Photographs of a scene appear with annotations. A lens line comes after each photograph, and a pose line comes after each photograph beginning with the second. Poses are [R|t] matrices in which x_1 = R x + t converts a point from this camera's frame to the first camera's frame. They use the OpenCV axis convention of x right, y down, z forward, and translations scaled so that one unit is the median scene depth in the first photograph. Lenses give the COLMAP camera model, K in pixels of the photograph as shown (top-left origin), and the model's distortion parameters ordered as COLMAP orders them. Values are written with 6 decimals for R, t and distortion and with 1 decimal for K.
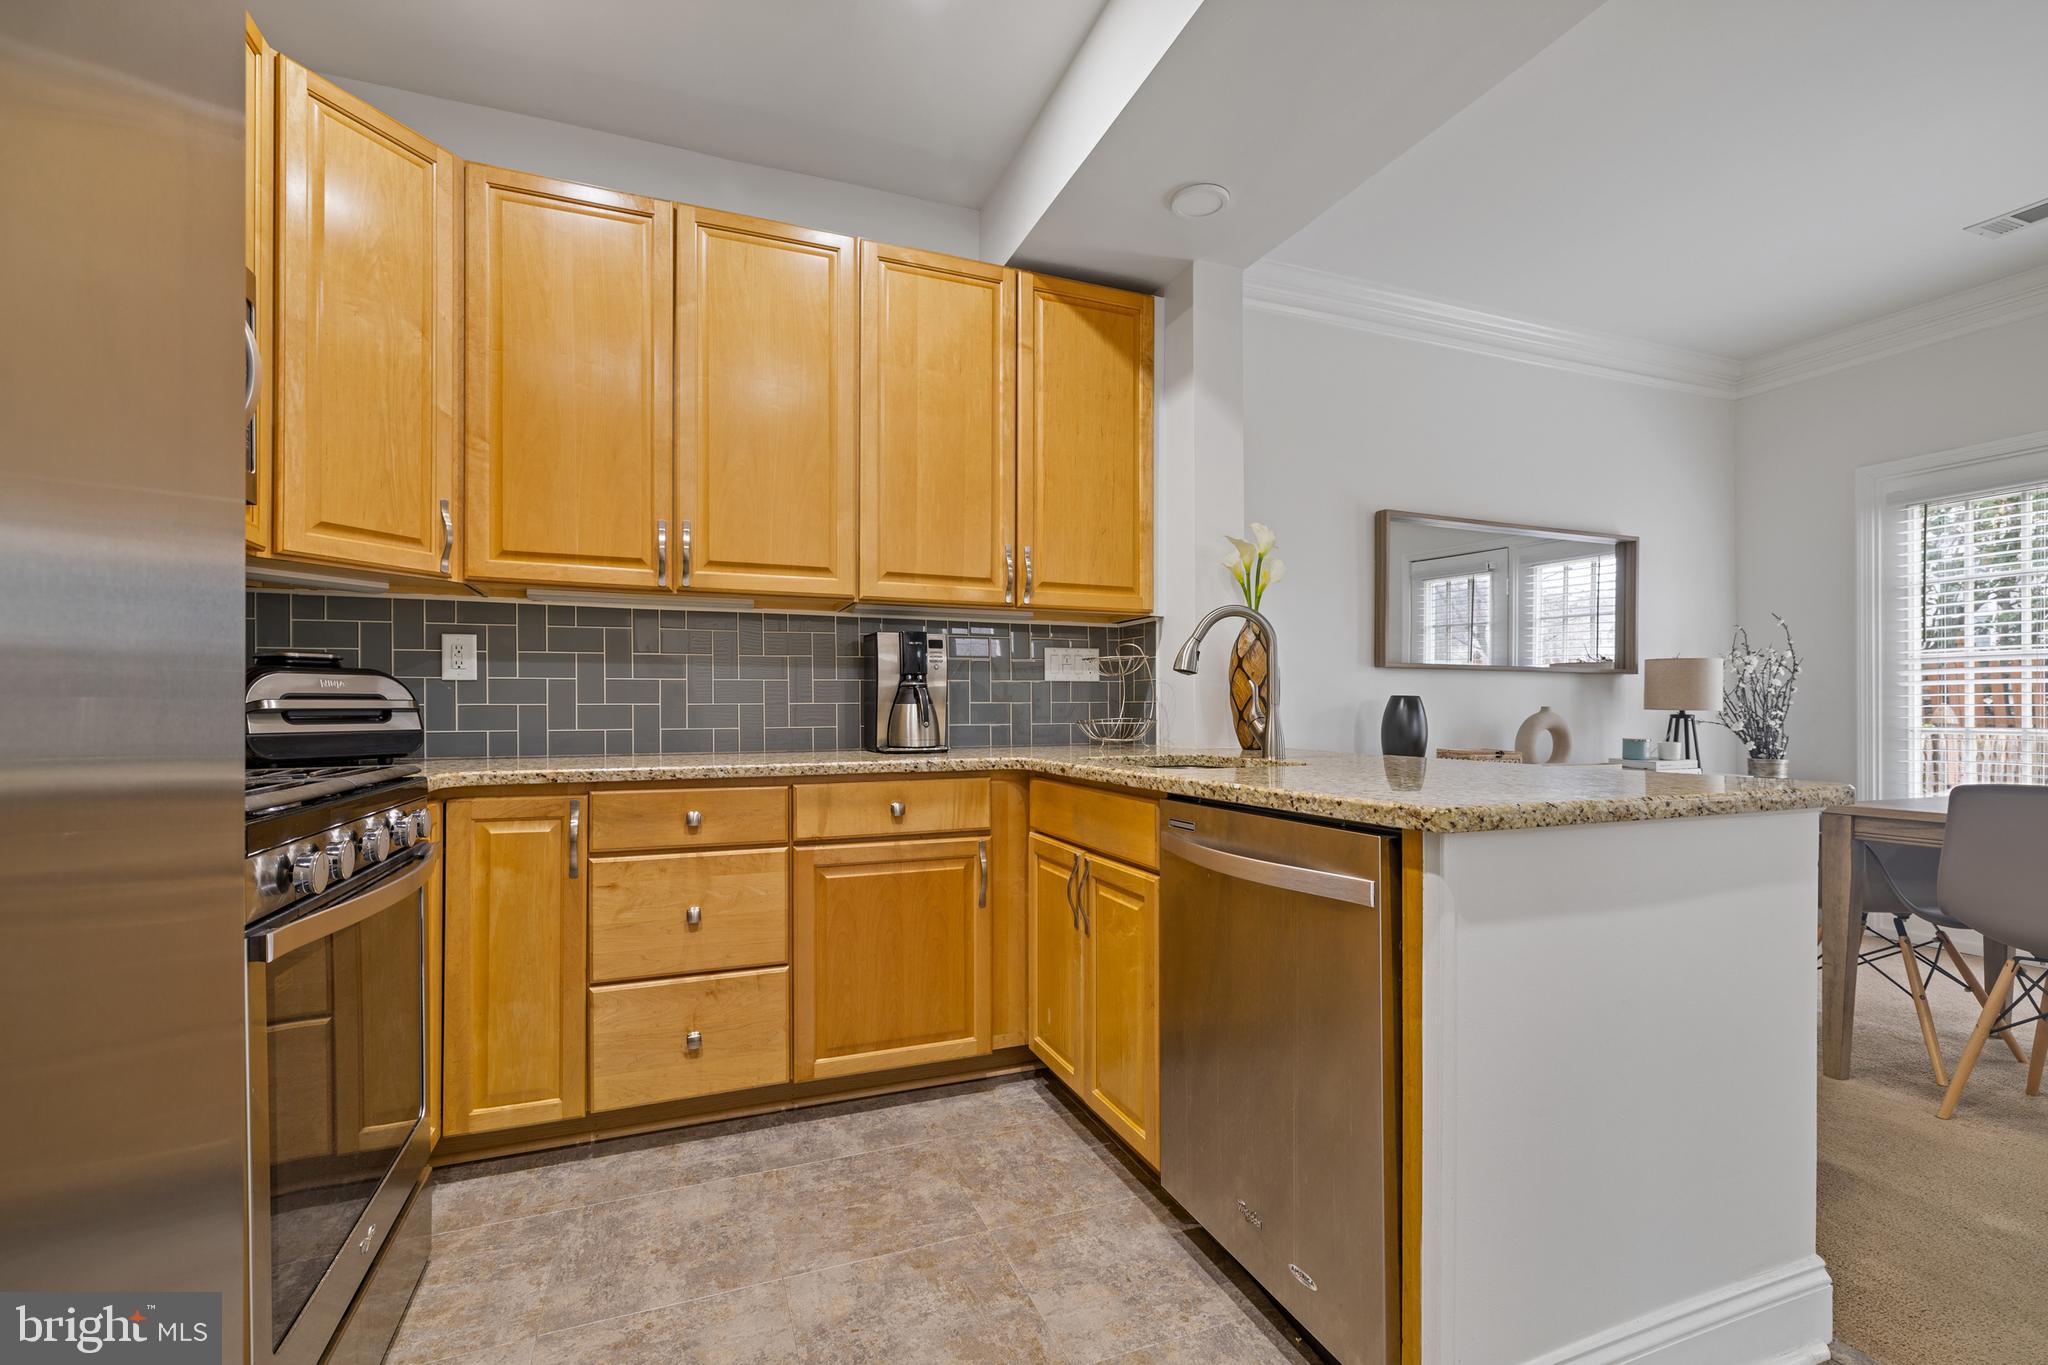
lens RADIAL K [[857.2, 0, 1066.7], [0, 857.2, 711.6], [0, 0, 1]] dist [-0.000227, 0.000722]
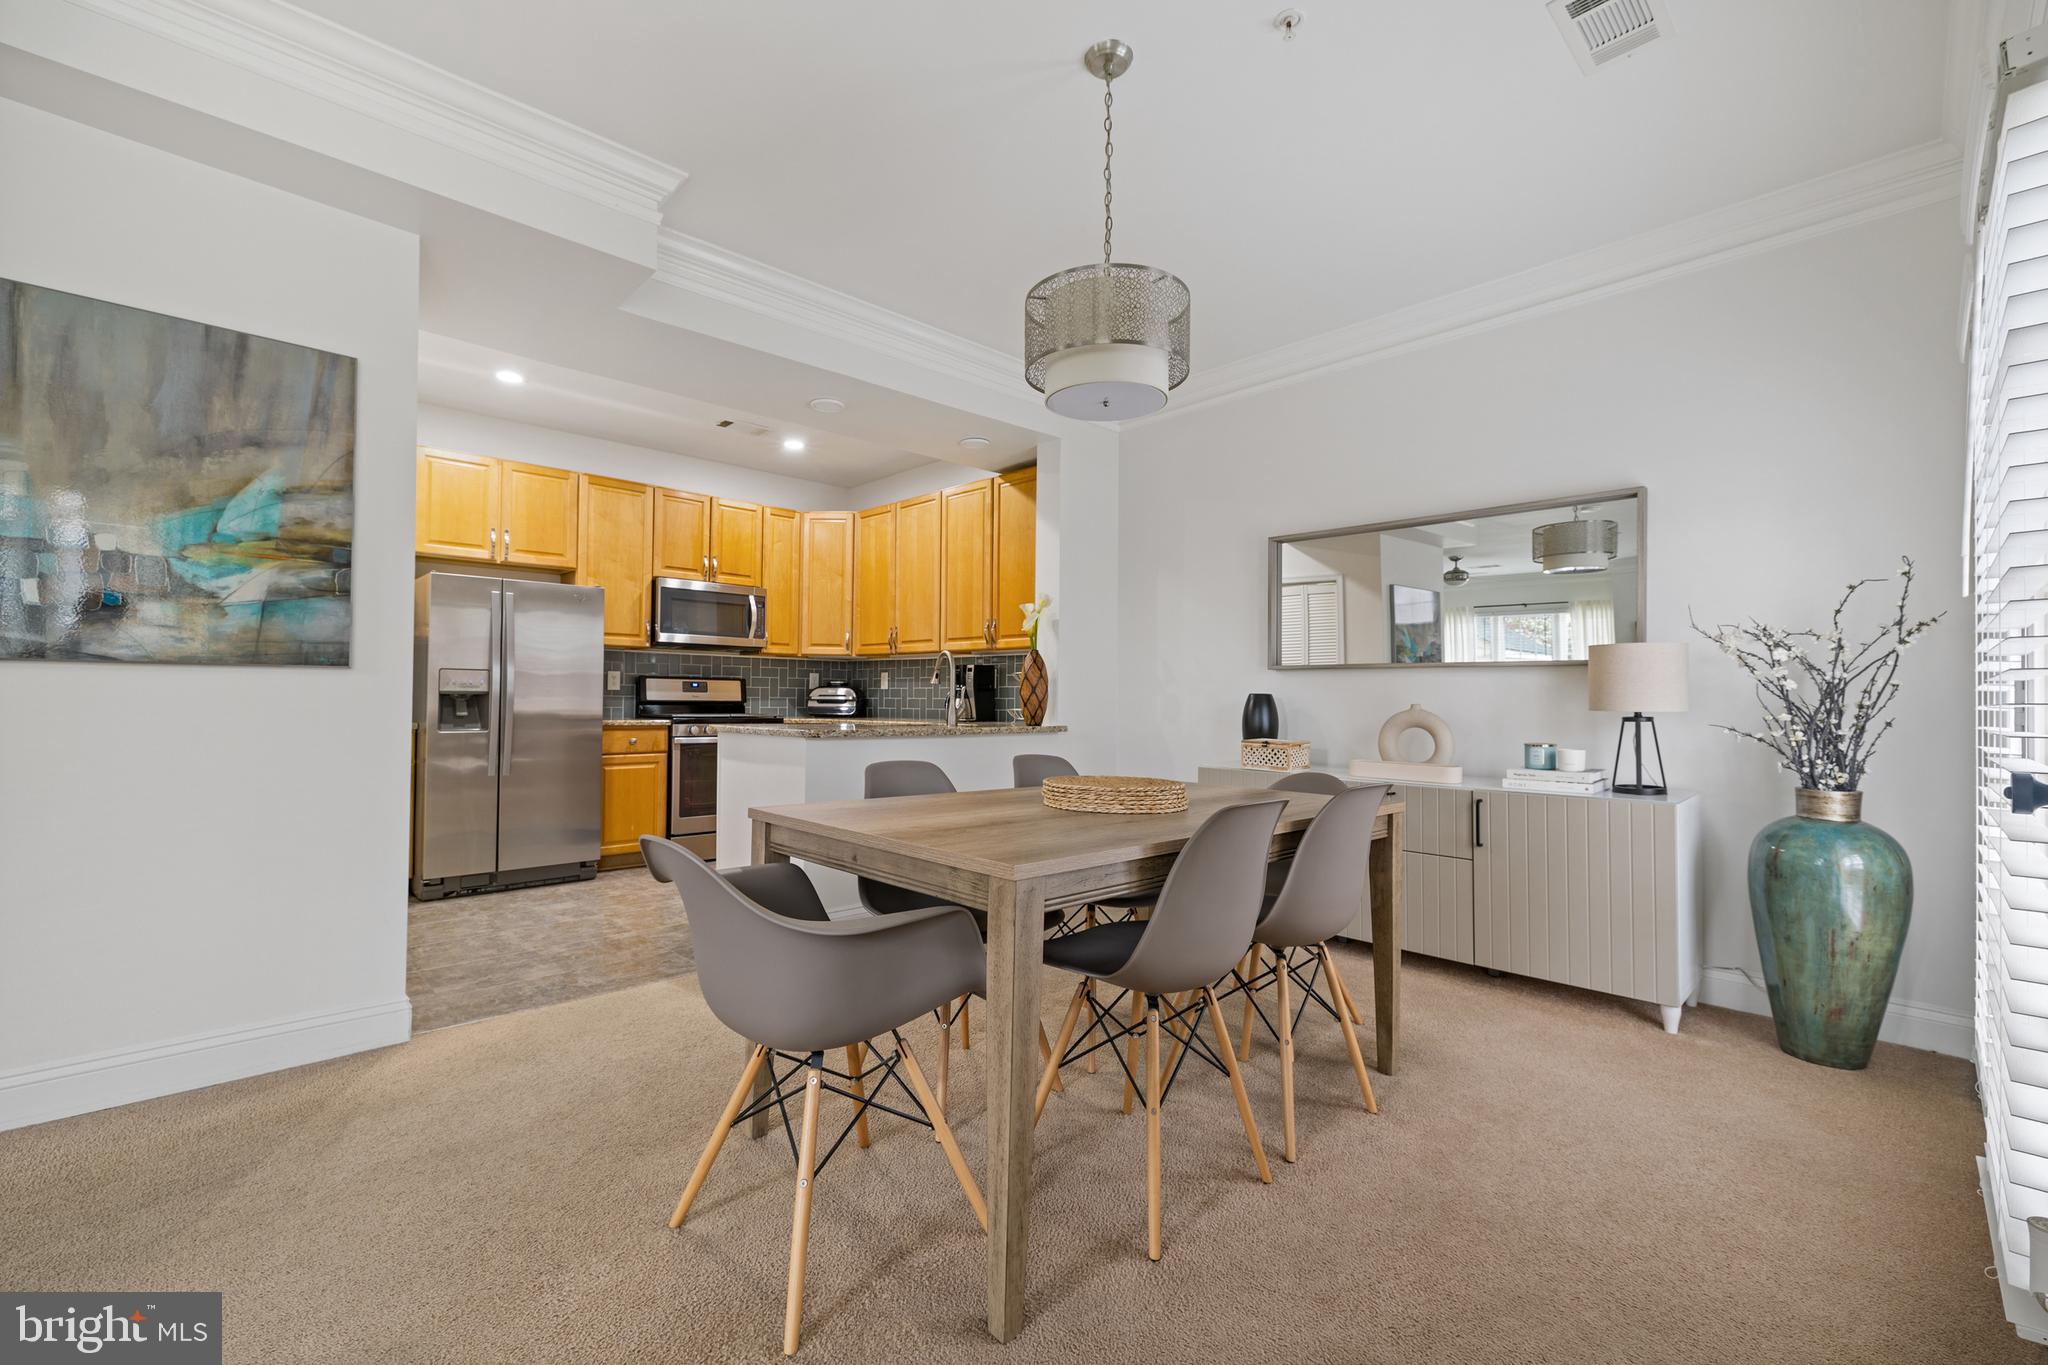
lens RADIAL K [[857.2, 0, 989.2], [0, 857.2, 684.0], [0, 0, 1]] dist [-0.000227, 0.000722]
pose [[0.370136, -0.012071, -0.928899, 1.877616], [-0.013287, 0.999745, -0.018286, -0.008553], [0.928883, 0.019111, 0.369881, 0.300836]]
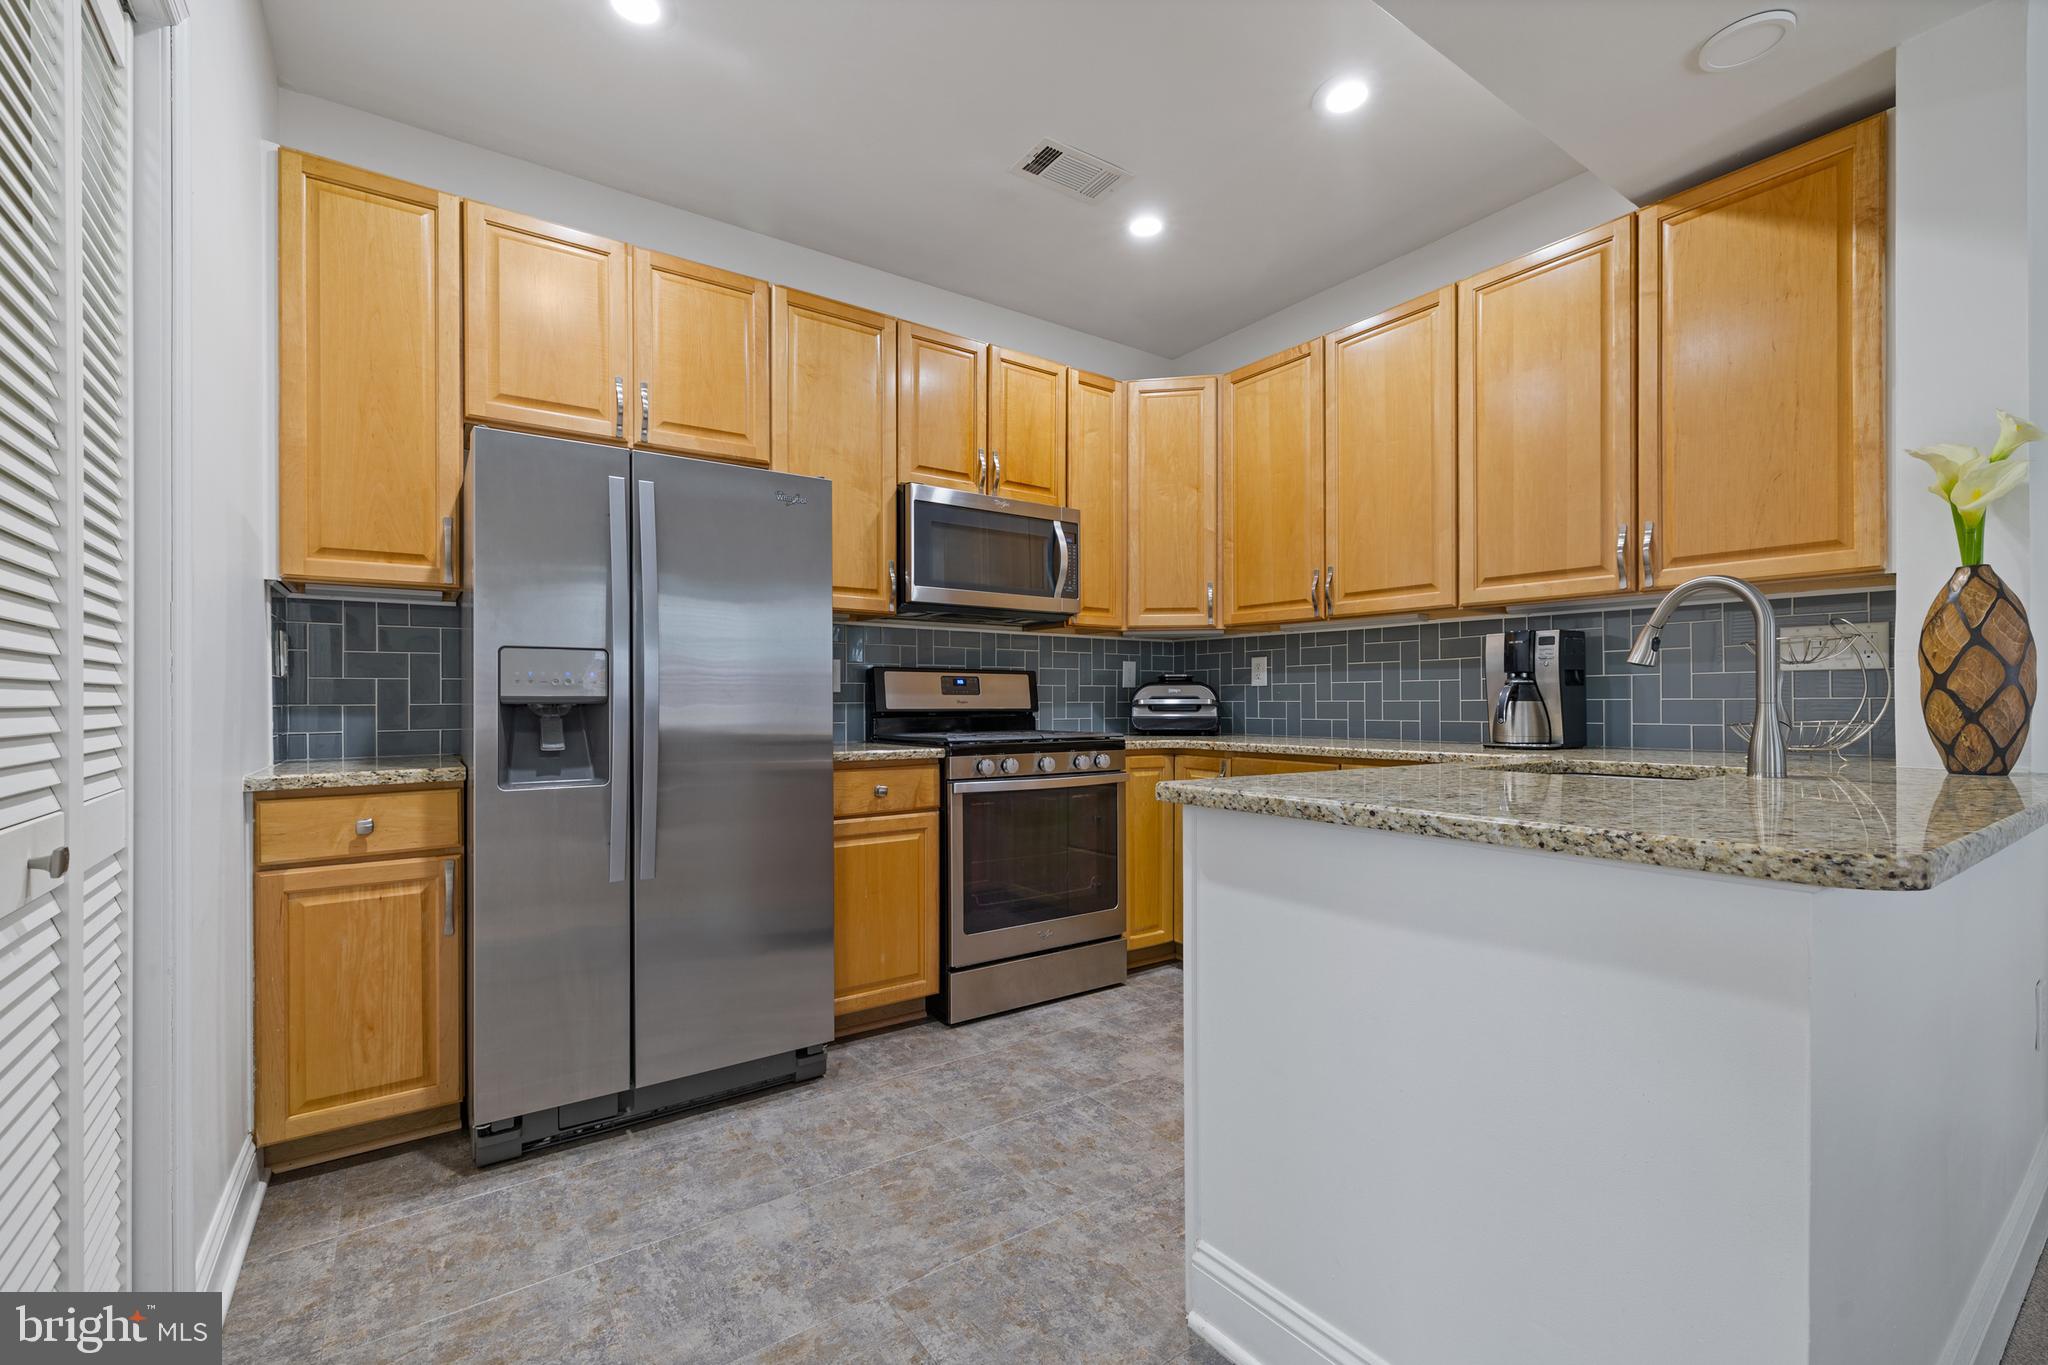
lens RADIAL K [[857.2, 0, 997.4], [0, 857.2, 698.7], [0, 0, 1]] dist [-0.000227, 0.000722]
pose [[0.228607, -0.001447, -0.973518, 0.705744], [-0.002276, 0.999995, -0.002021, -0.008882], [0.973516, 0.002677, 0.228603, 0.166655]]
